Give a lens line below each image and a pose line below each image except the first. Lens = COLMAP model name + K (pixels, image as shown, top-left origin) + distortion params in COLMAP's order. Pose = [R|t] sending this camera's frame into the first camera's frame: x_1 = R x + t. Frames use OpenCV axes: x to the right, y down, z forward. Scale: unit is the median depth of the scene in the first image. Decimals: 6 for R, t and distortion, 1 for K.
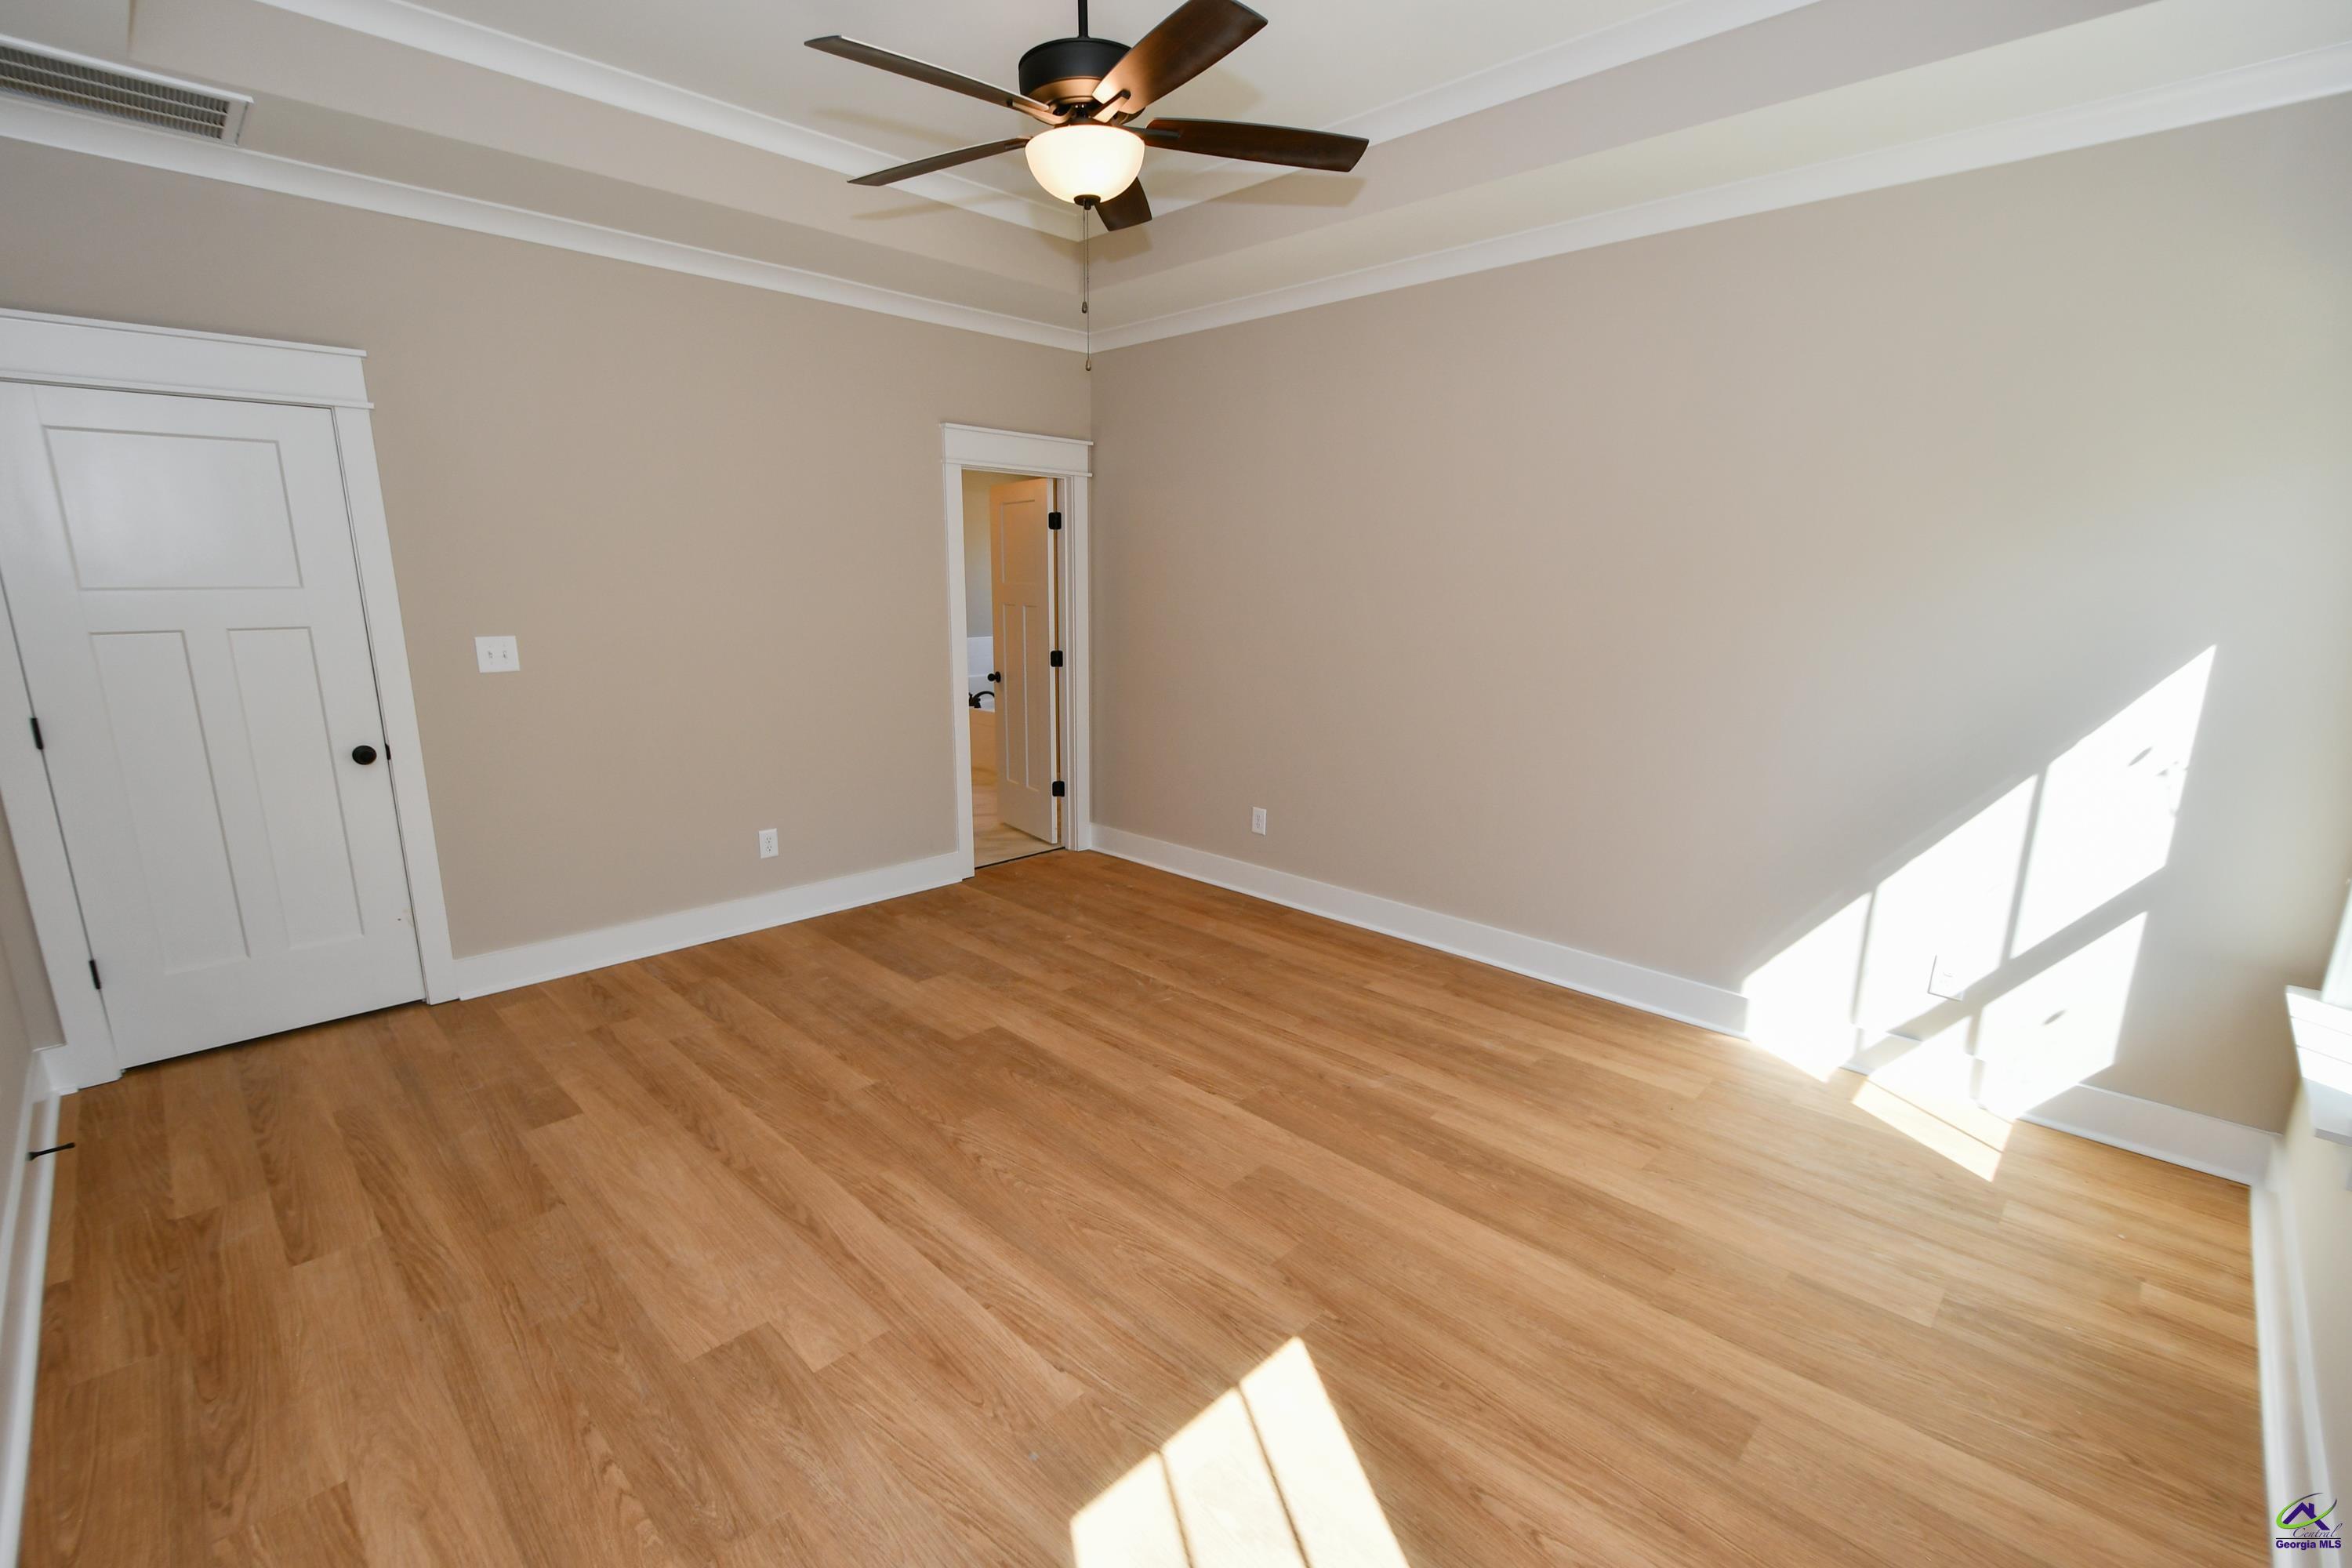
lens RADIAL K [[1026.6, 0, 1150.0], [0, 1026.6, 810.3], [0, 0, 1]] dist [0.003013, -0.004050]
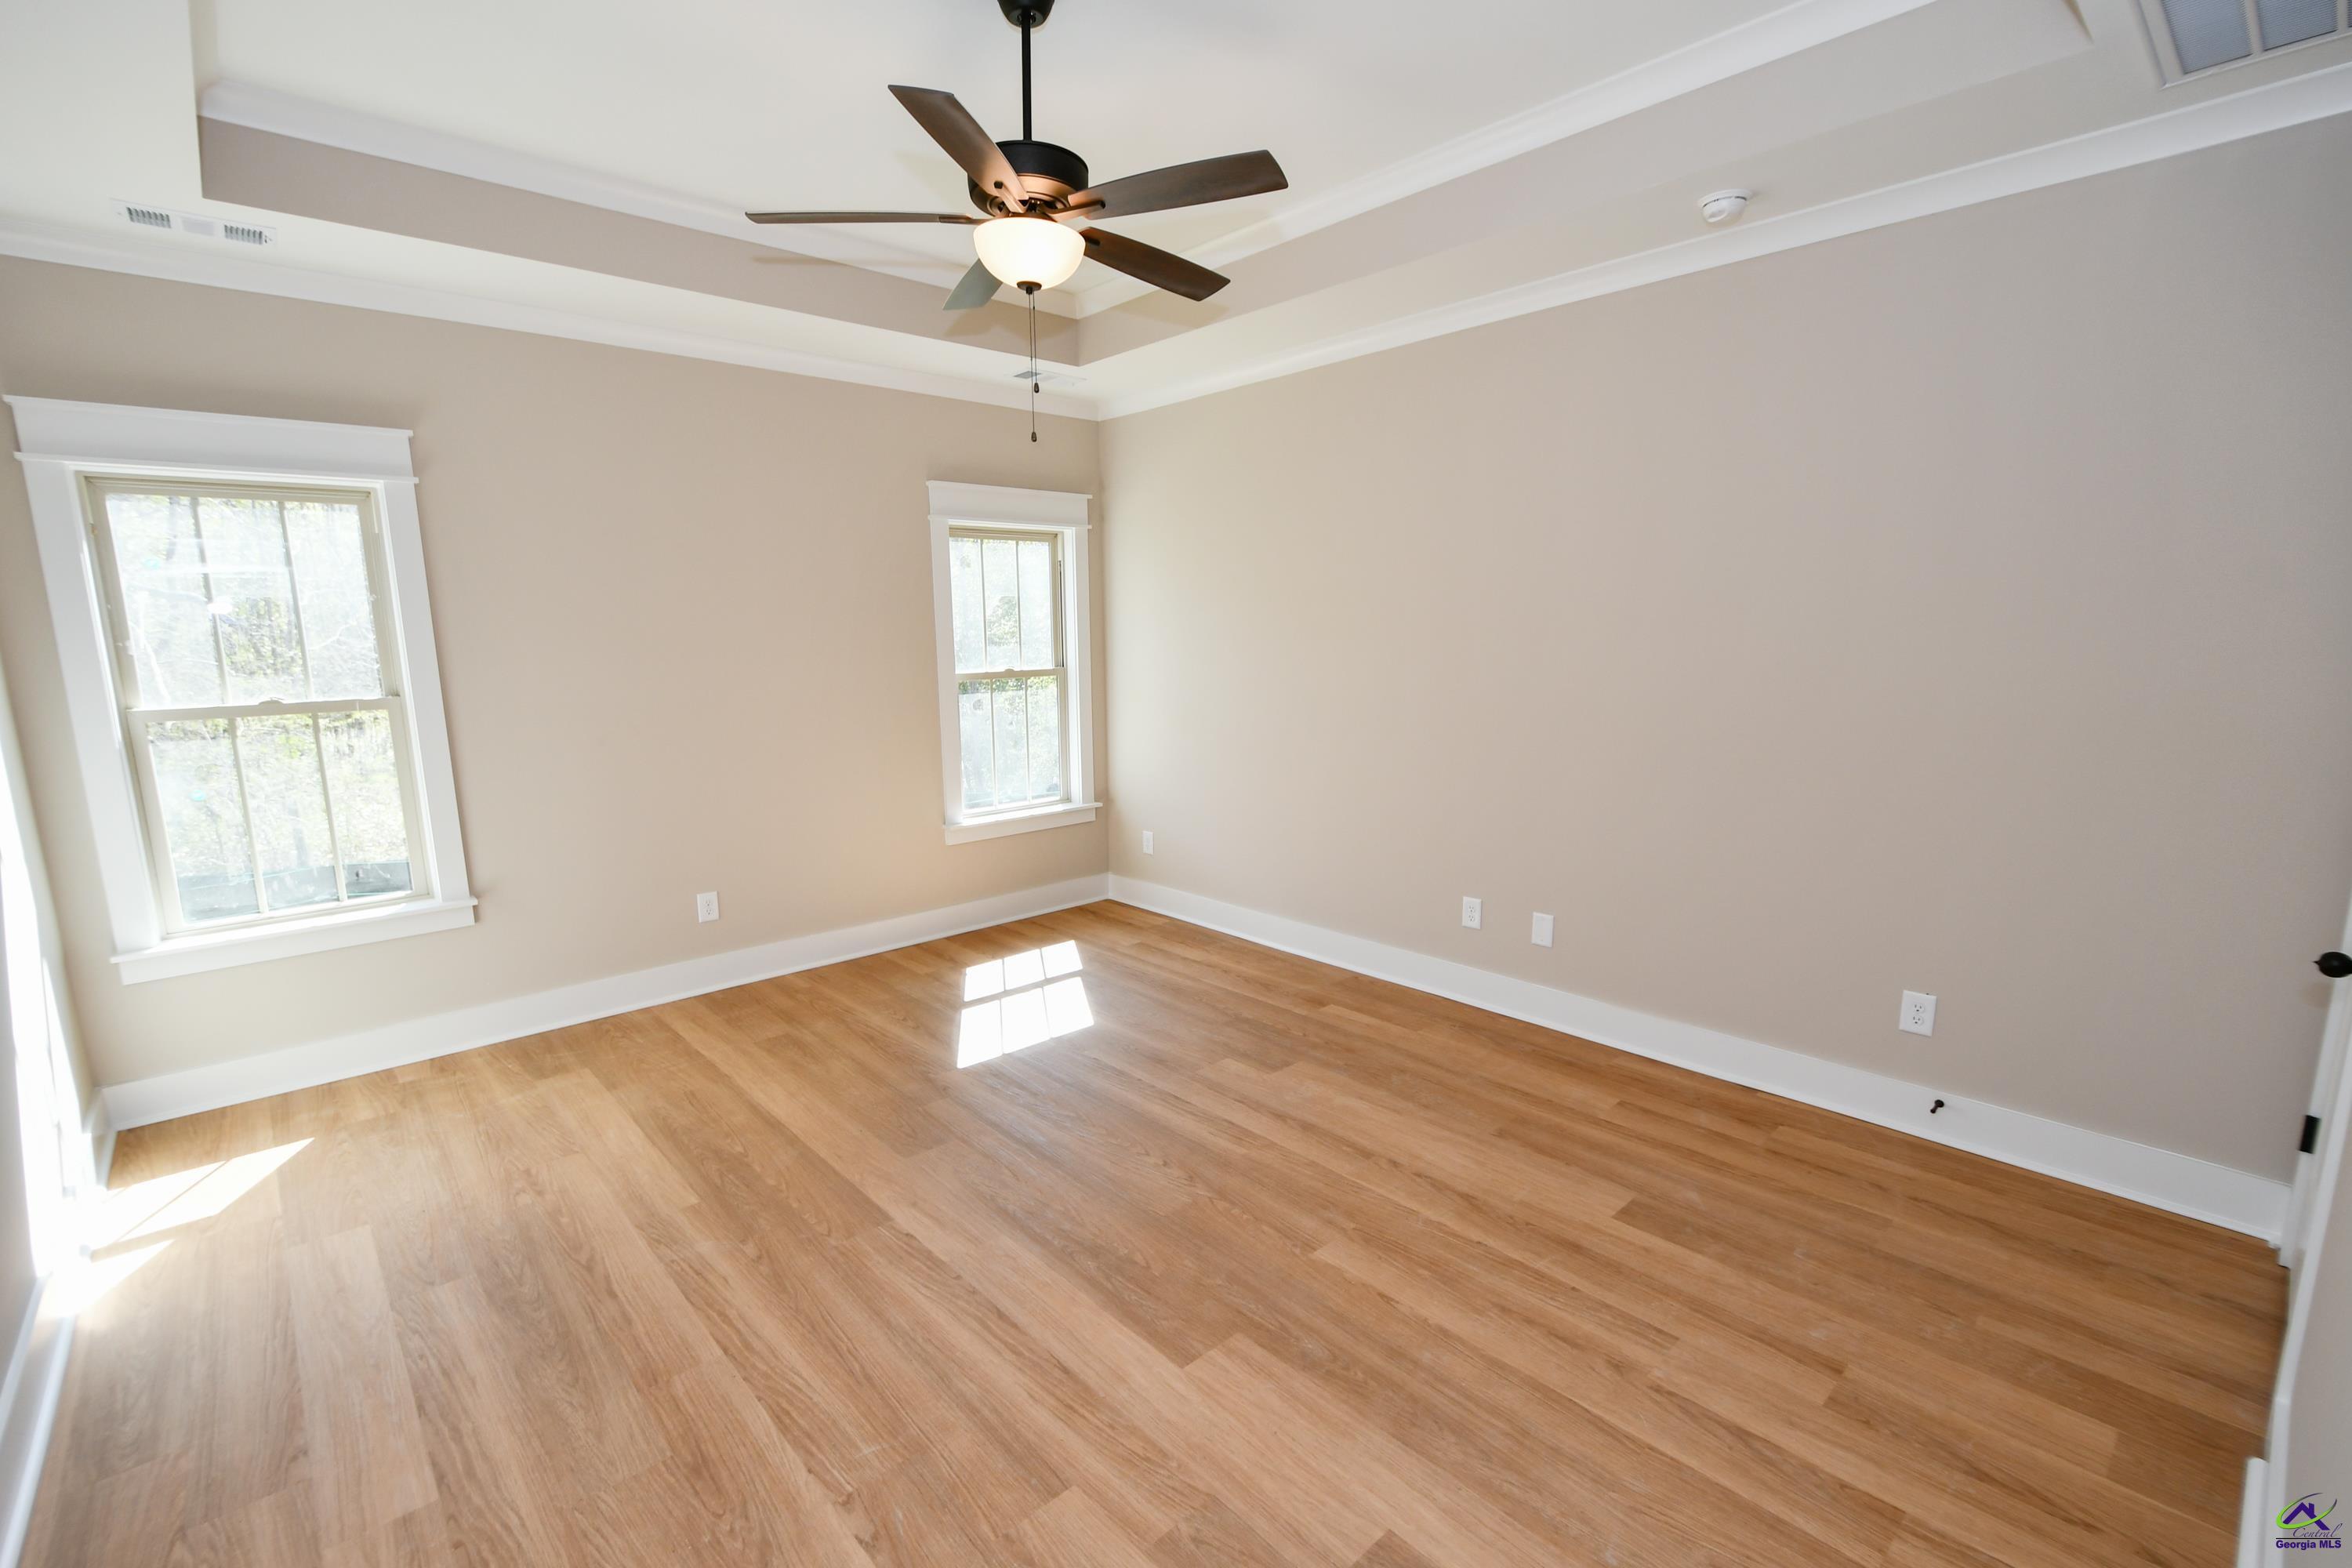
lens RADIAL K [[1033.3, 0, 1161.3], [0, 1033.3, 808.3], [0, 0, 1]] dist [-0.001315, -0.000596]
pose [[-0.999057, -0.004264, 0.043201, -0.185048], [0.012923, 0.920840, 0.389725, -0.384451], [-0.041443, 0.389916, -0.919917, 1.650619]]
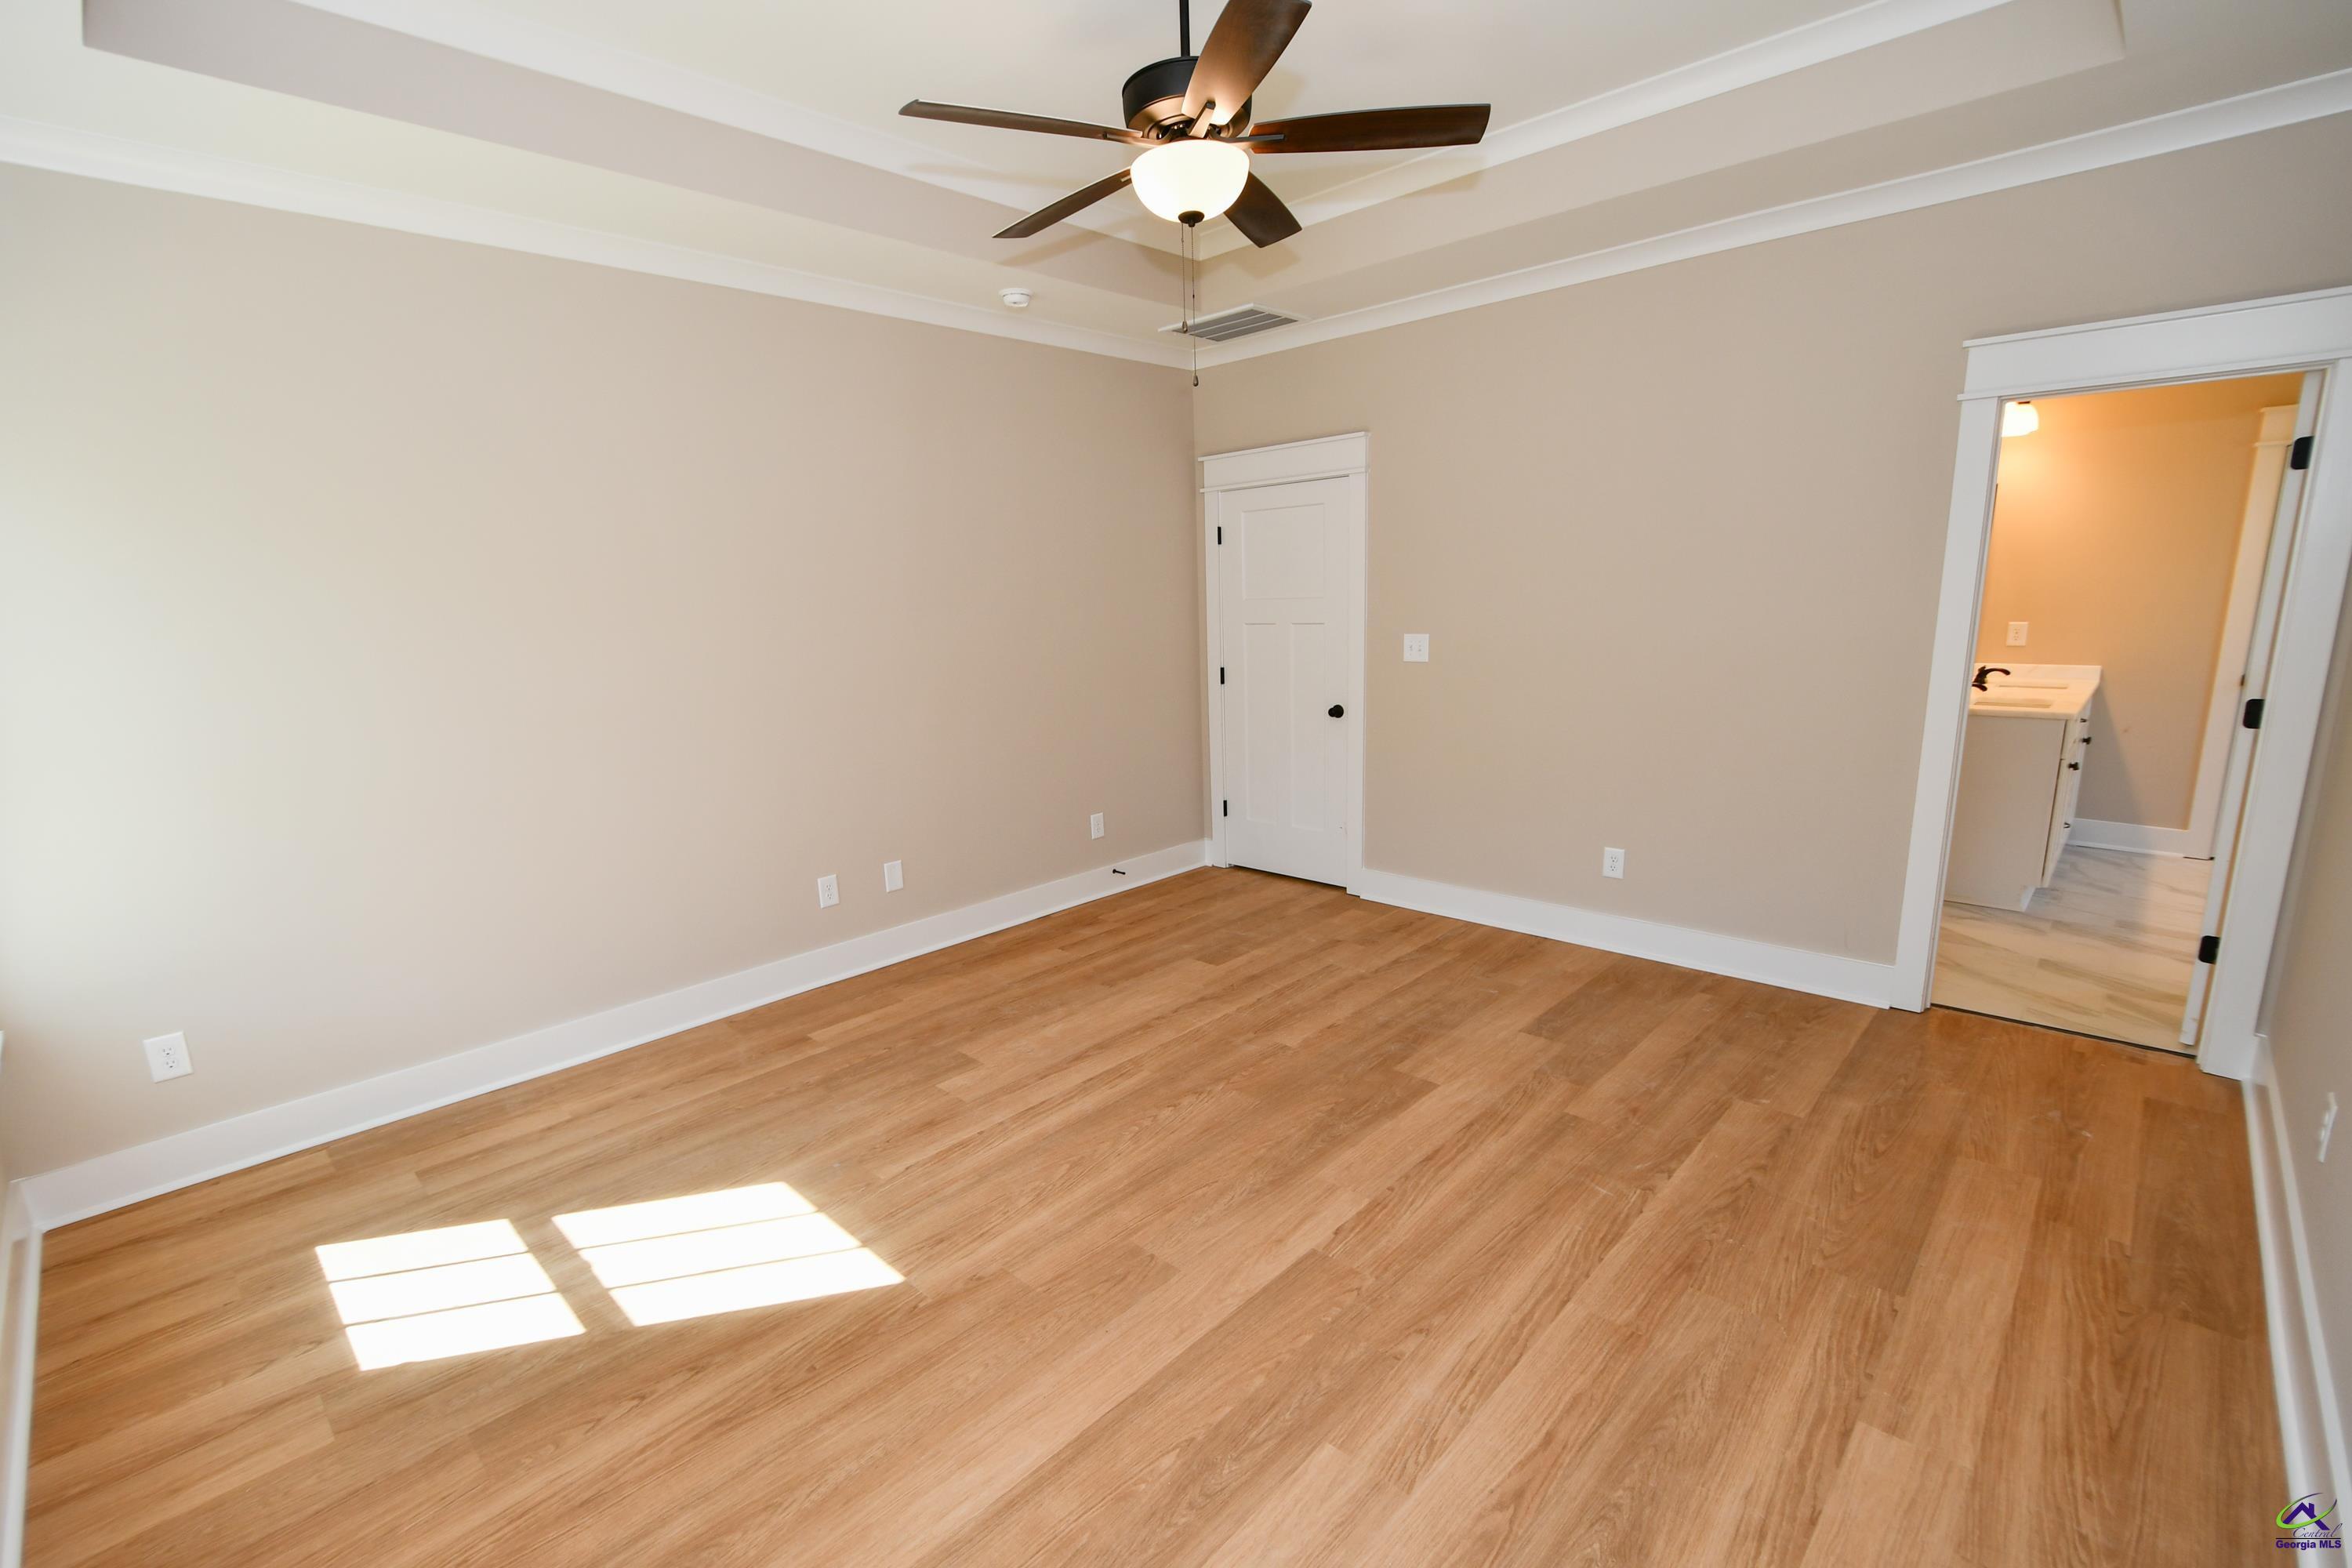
lens RADIAL K [[1026.6, 0, 1150.0], [0, 1026.6, 810.3], [0, 0, 1]] dist [0.003013, -0.004050]
pose [[0.019299, 0.200645, -0.979474, 0.778350], [-0.191009, 0.962352, 0.193374, -0.167867], [0.981399, 0.183356, 0.056898, 0.756053]]
